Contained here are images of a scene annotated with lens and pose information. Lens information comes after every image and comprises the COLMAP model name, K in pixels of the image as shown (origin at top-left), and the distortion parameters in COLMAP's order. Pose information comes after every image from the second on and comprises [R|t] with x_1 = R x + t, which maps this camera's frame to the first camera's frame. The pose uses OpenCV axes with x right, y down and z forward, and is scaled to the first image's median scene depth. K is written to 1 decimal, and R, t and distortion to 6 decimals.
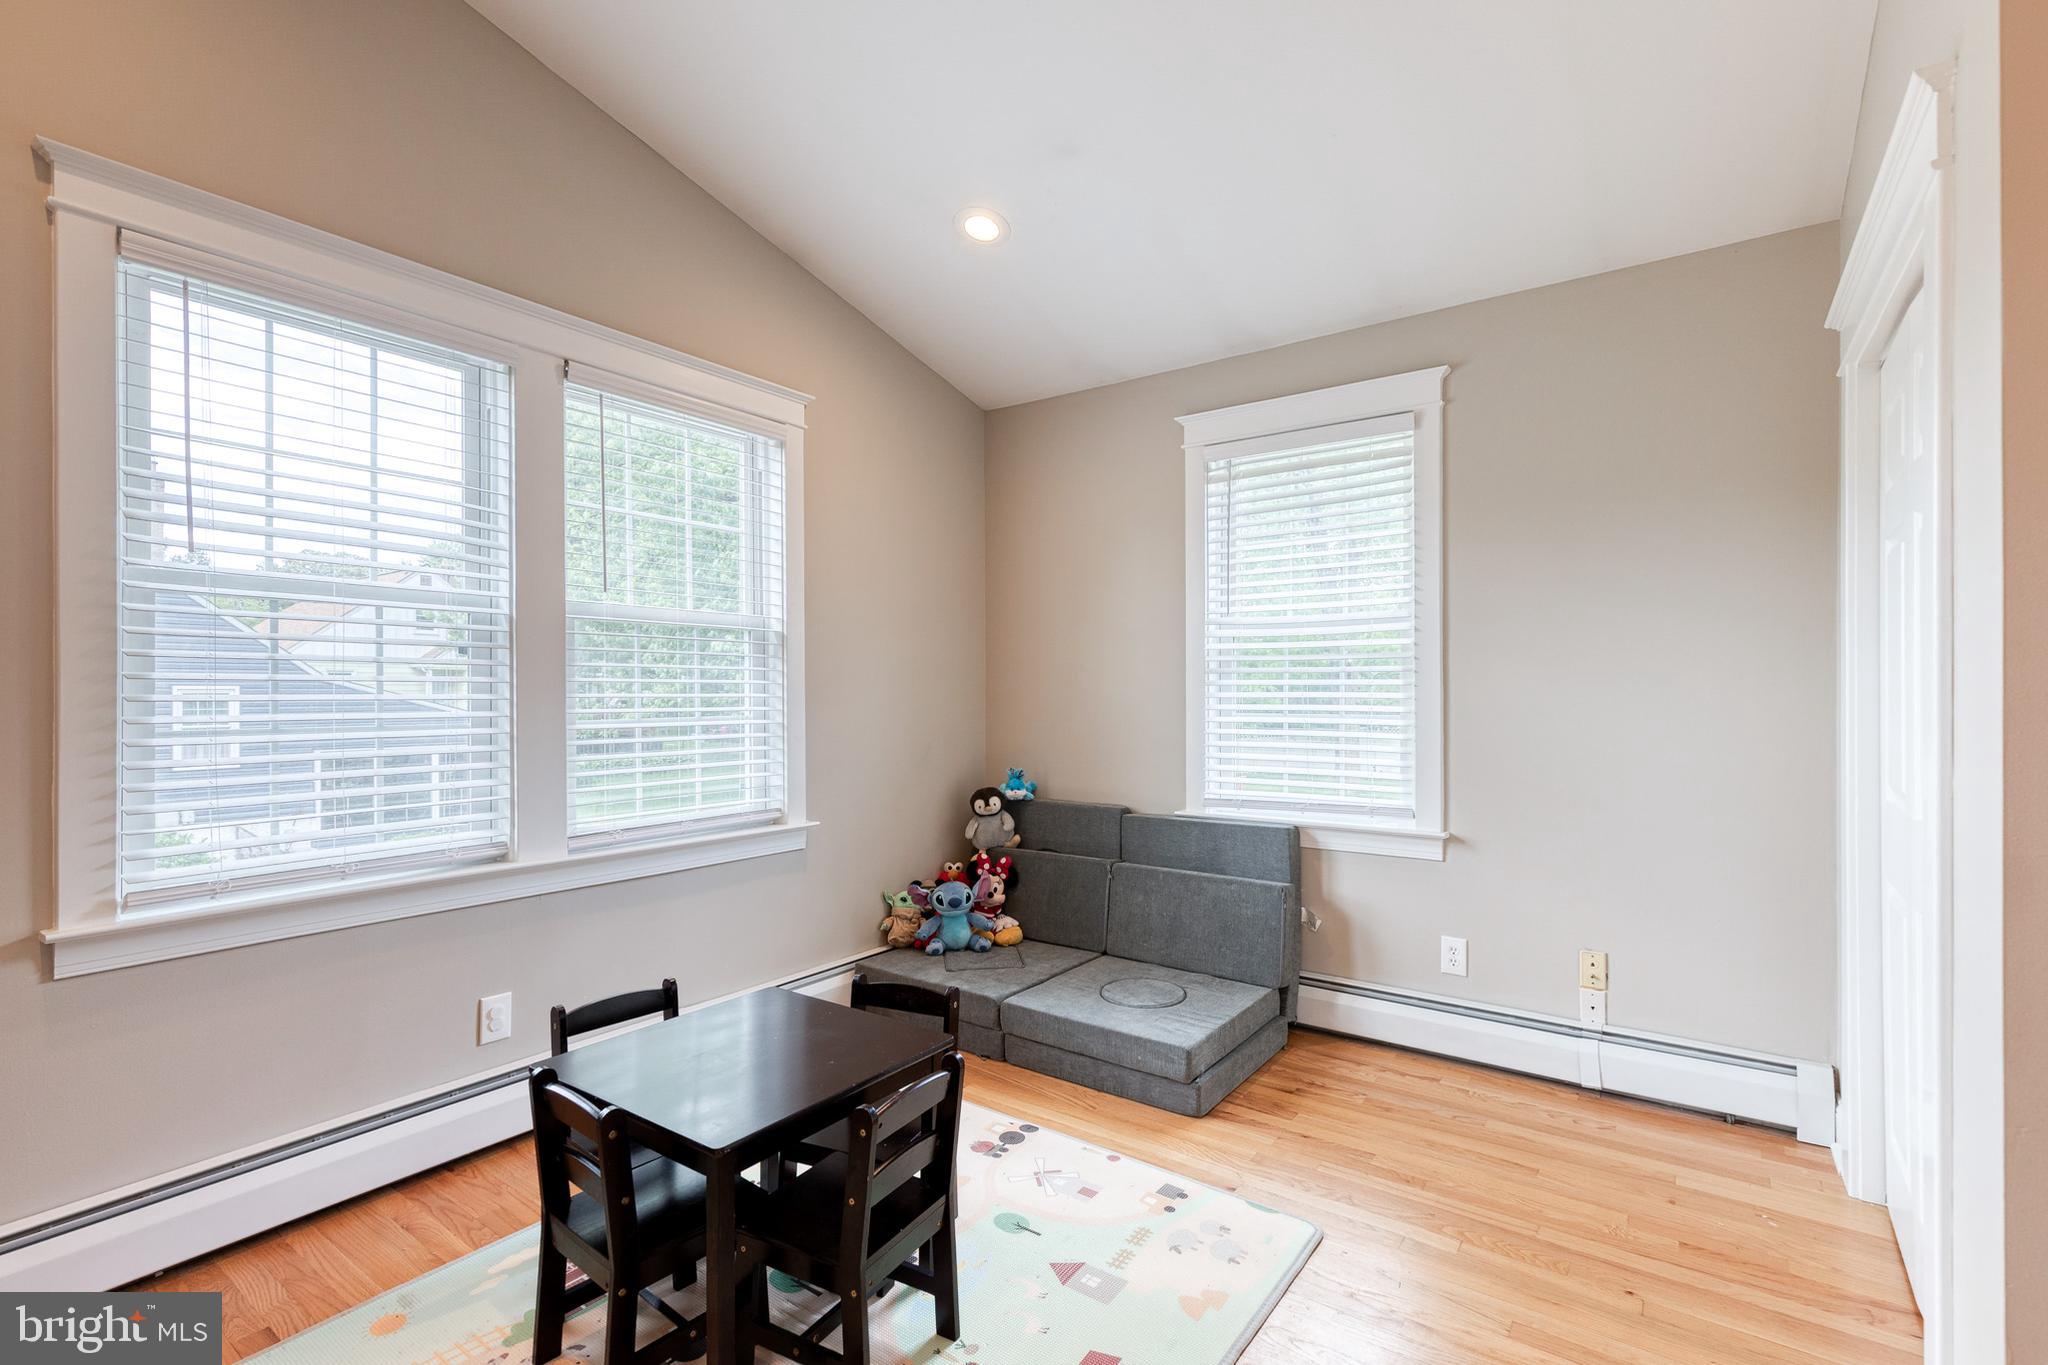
lens RADIAL K [[945.7, 0, 1059.6], [0, 945.7, 693.3], [0, 0, 1]] dist [0.012304, -0.001059]
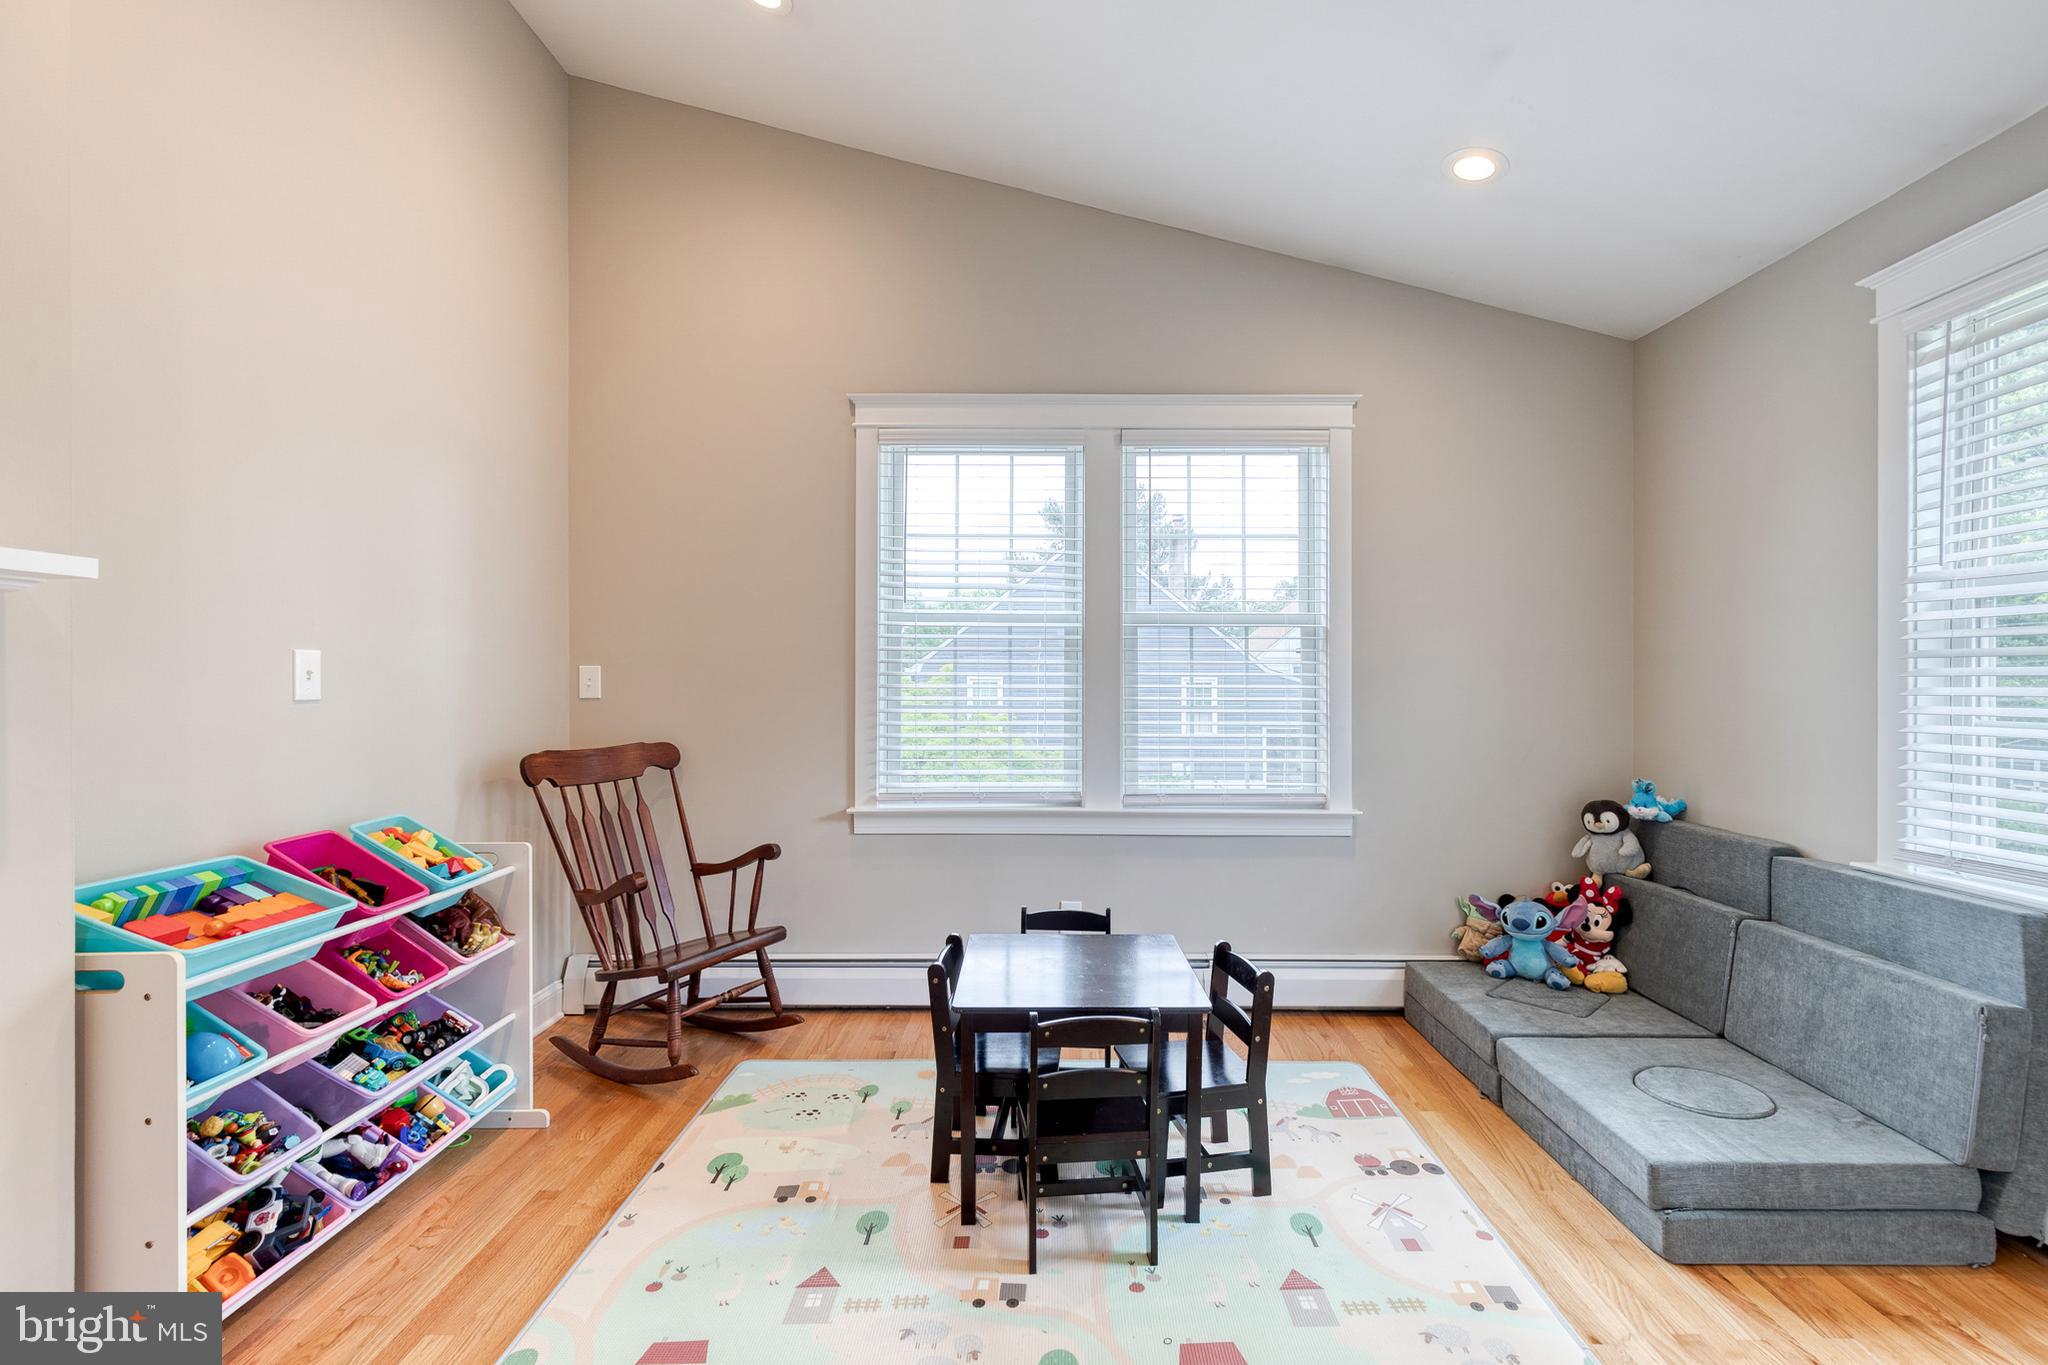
lens RADIAL K [[936.3, 0, 1024.0], [0, 936.3, 682.5], [0, 0, 1]] dist [0.010293, -0.001236]
pose [[0.555030, 0.001951, -0.831828, 0.359319], [-0.004788, 0.999988, -0.000849, -0.000484], [0.831816, 0.004455, 0.555033, 0.129473]]
